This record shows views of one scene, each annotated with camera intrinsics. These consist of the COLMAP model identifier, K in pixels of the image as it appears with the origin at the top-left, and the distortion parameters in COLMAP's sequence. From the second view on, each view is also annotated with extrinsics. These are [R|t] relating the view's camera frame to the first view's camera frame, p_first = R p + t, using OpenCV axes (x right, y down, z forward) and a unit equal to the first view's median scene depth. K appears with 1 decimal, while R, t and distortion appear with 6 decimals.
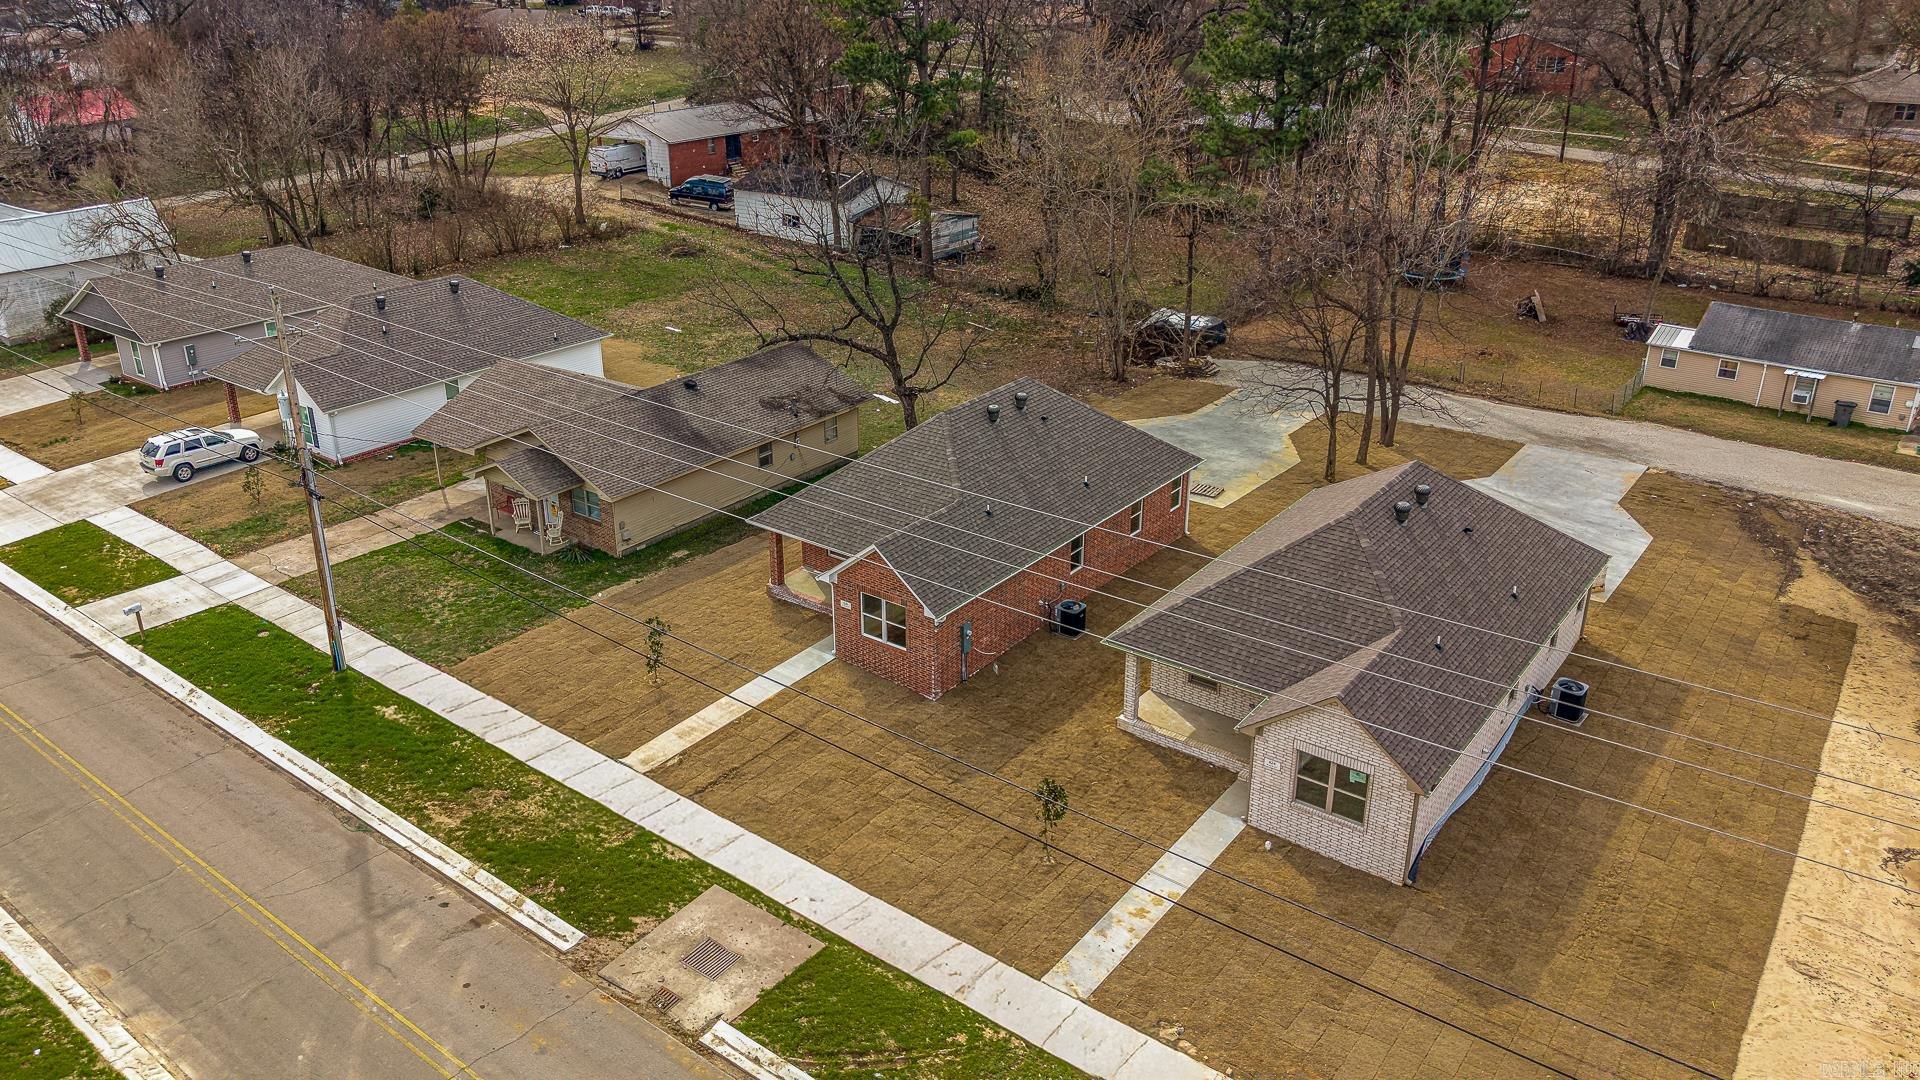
lens RADIAL K [[1326.0, 0, 909.6], [0, 1326.0, 459.5], [0, 0, 1]] dist [0.044176, -0.043725]
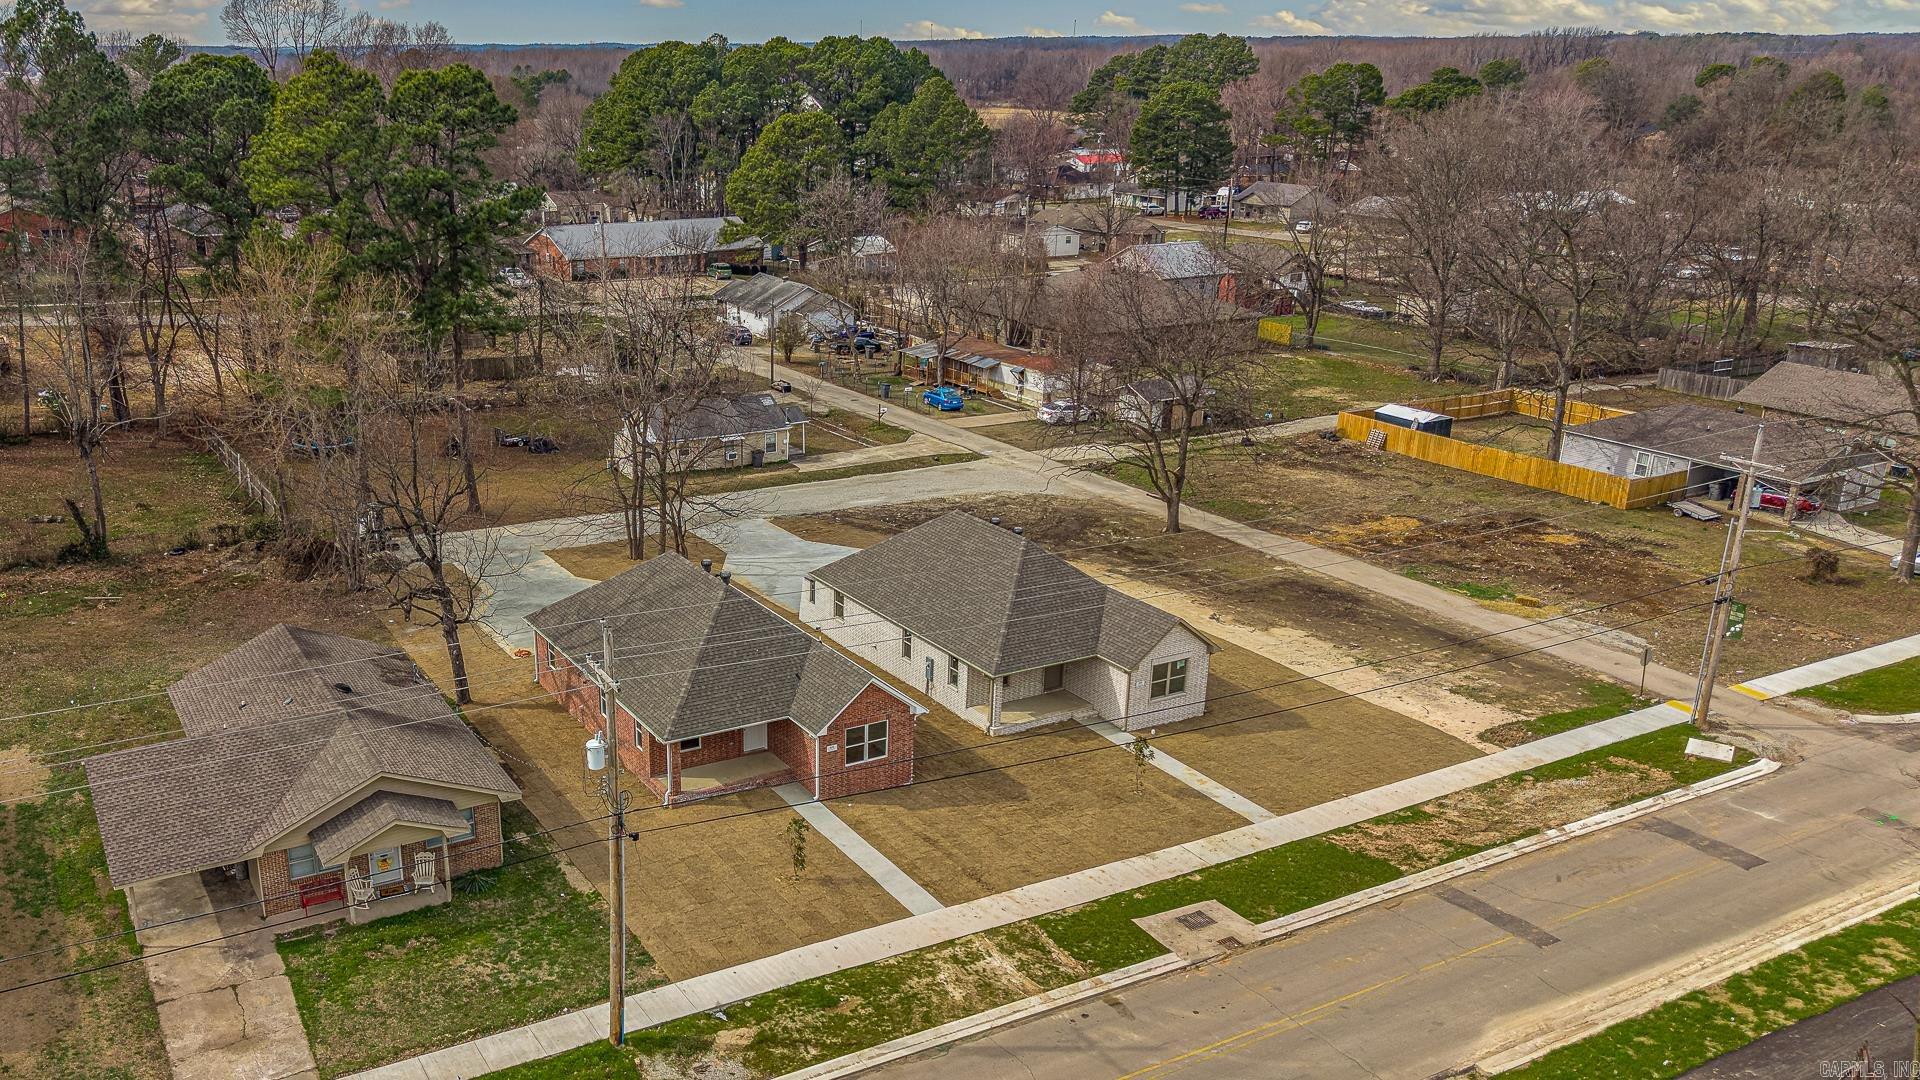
lens RADIAL K [[1525.2, 0, 706.5], [0, 1525.2, 540.8], [0, 0, 1]] dist [0.018310, -0.013140]
pose [[0.443683, -0.256882, 0.858578, -0.897062], [0.322040, 0.939746, 0.114748, -0.185462], [-0.836323, 0.225584, 0.499676, 0.299250]]
